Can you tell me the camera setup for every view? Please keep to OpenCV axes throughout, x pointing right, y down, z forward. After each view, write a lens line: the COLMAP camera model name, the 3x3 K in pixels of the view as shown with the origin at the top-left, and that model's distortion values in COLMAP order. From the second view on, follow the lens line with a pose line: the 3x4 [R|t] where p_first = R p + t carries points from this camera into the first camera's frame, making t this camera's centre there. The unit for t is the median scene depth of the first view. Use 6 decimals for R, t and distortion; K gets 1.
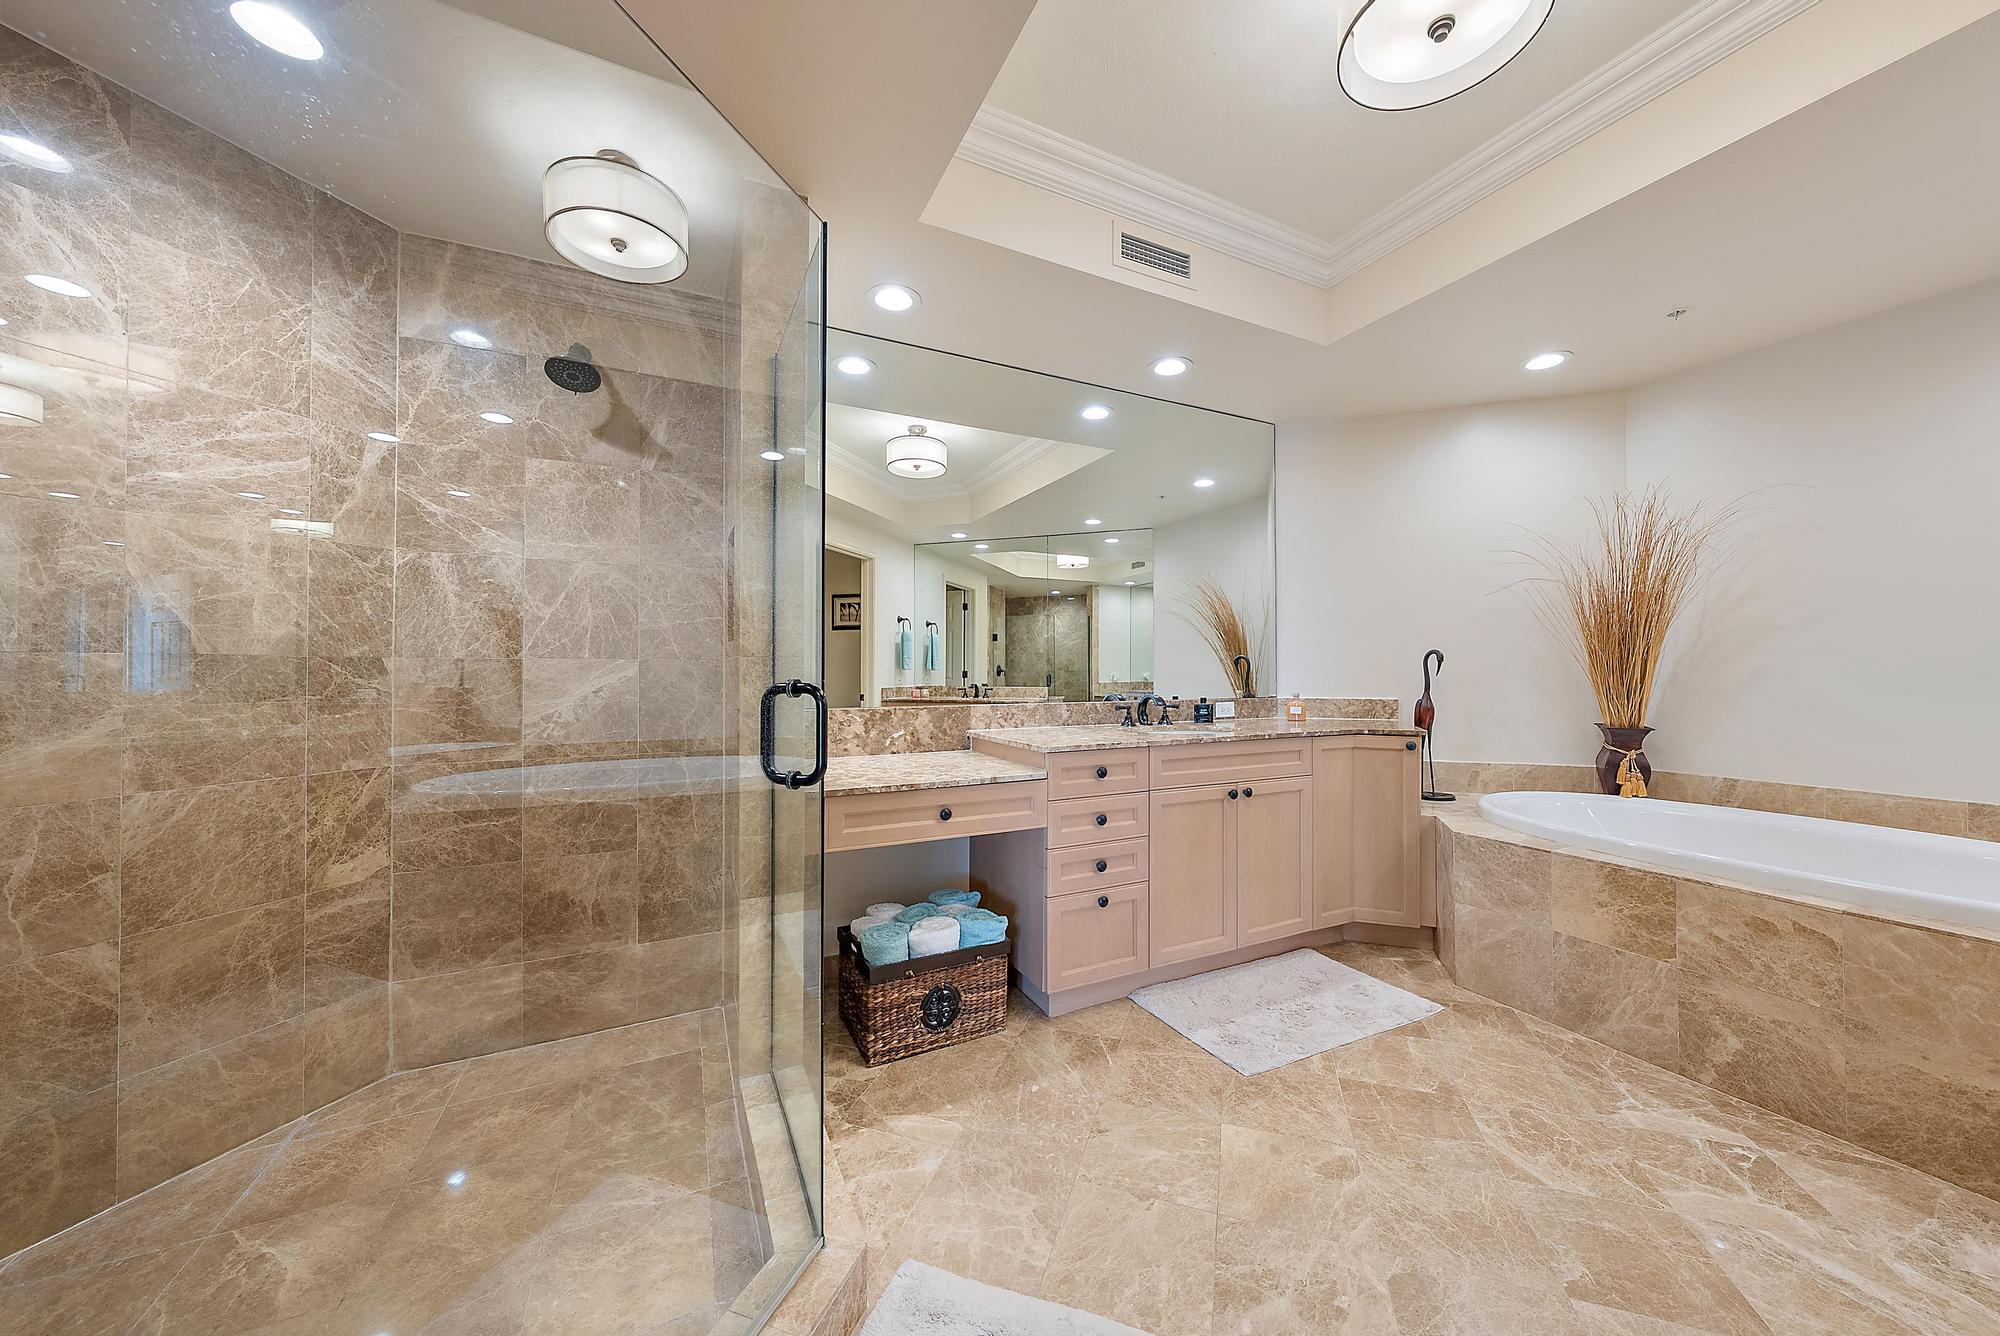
lens RADIAL K [[691.0, 0, 1002.7], [0, 691.0, 667.0], [0, 0, 1]] dist [-0.000511, -0.000105]
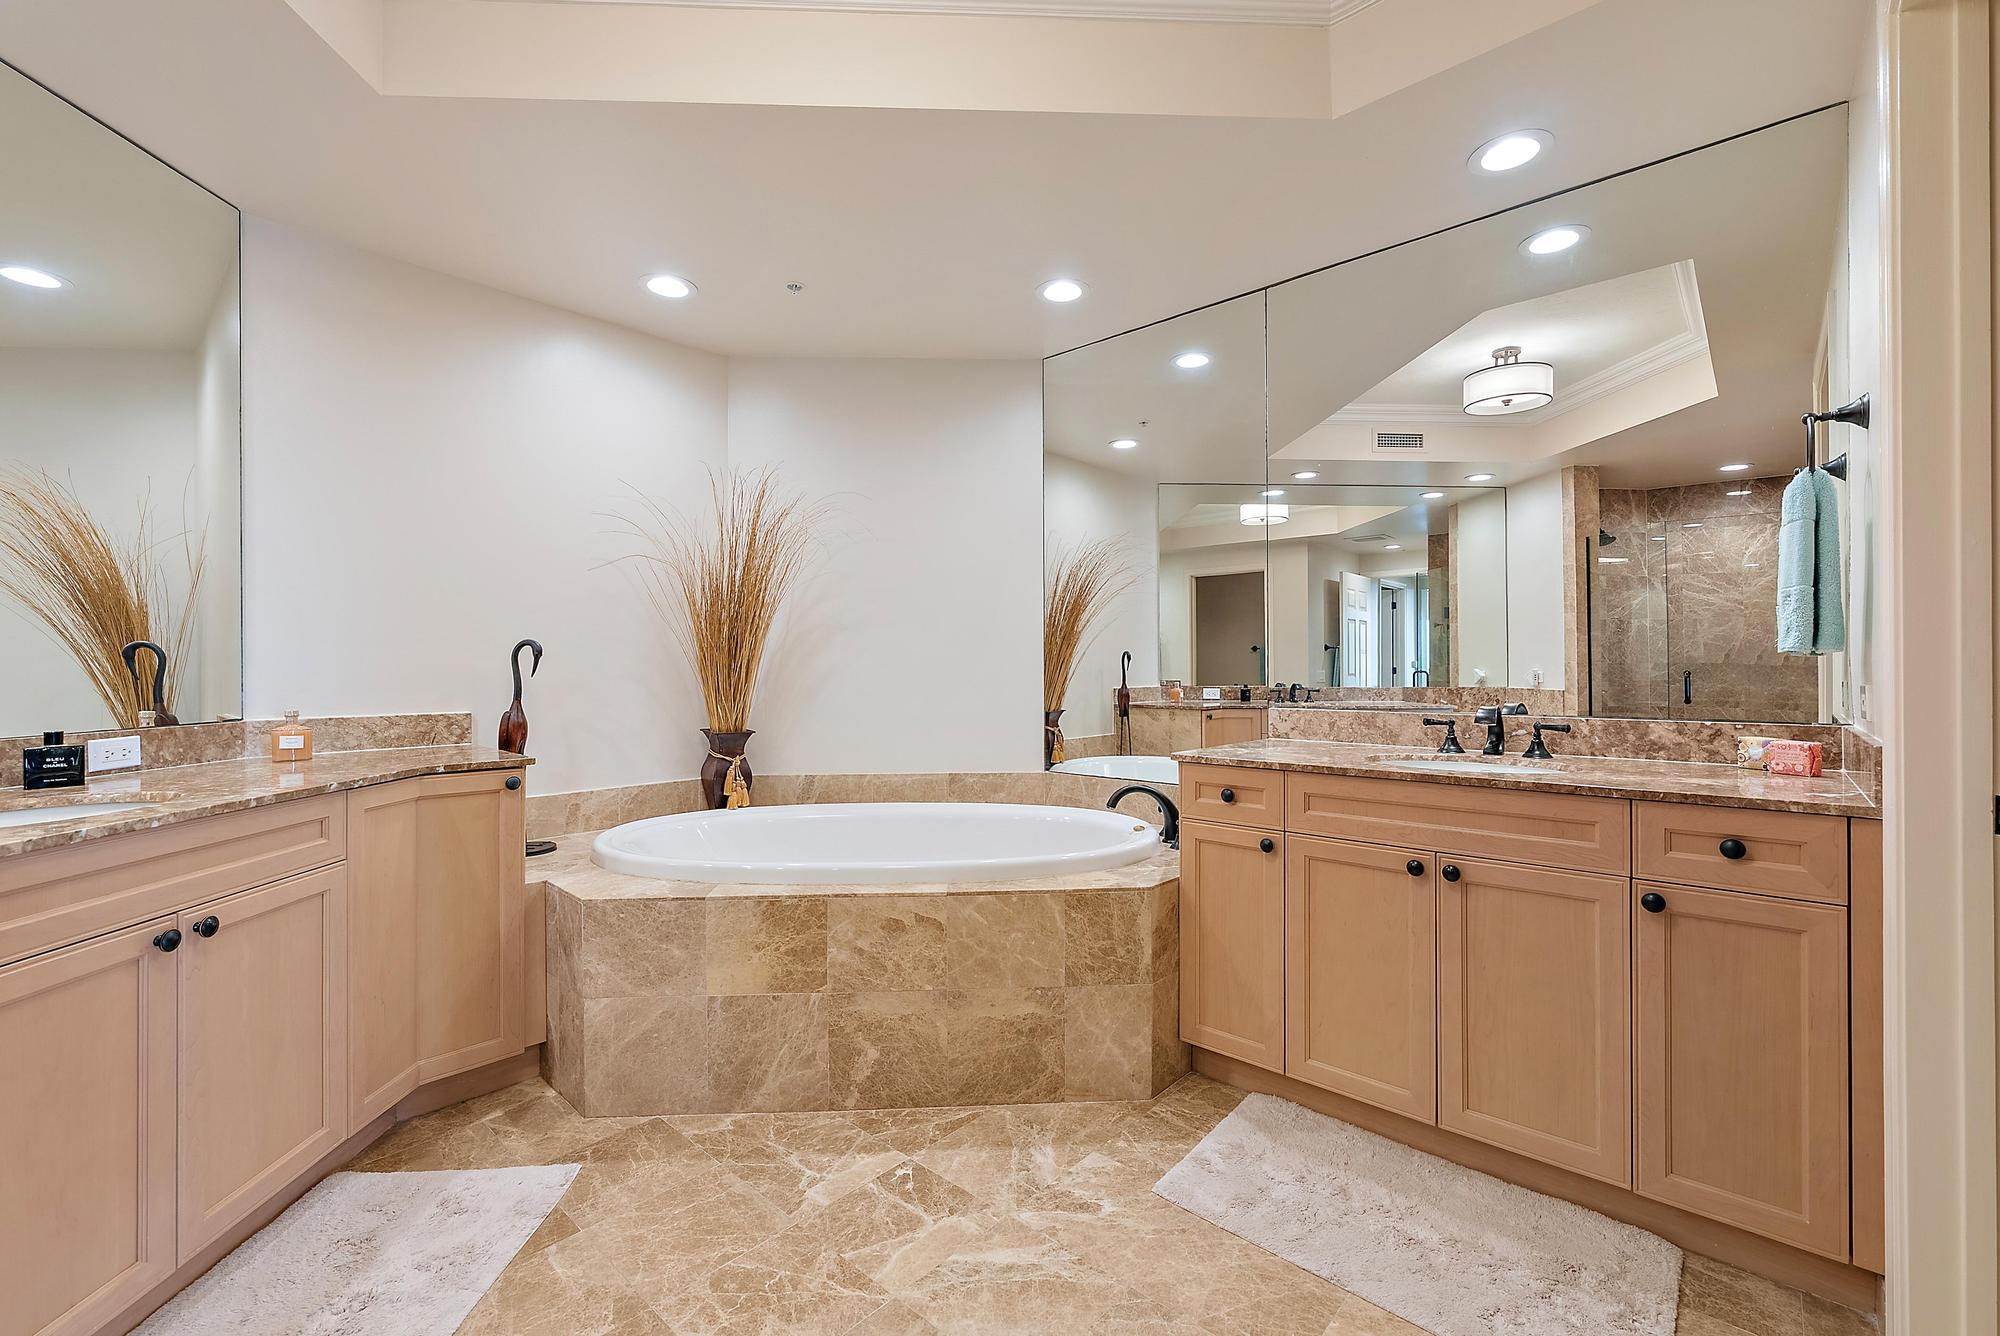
lens RADIAL K [[837.7, 0, 1004.5], [0, 837.7, 667.0], [0, 0, 1]] dist [0.000789, -0.000383]
pose [[0.391887, -0.000179, 0.920013, 0.037874], [-0.000203, 1.000000, 0.000281, 0.002312], [-0.920013, -0.000297, 0.391887, 0.258871]]
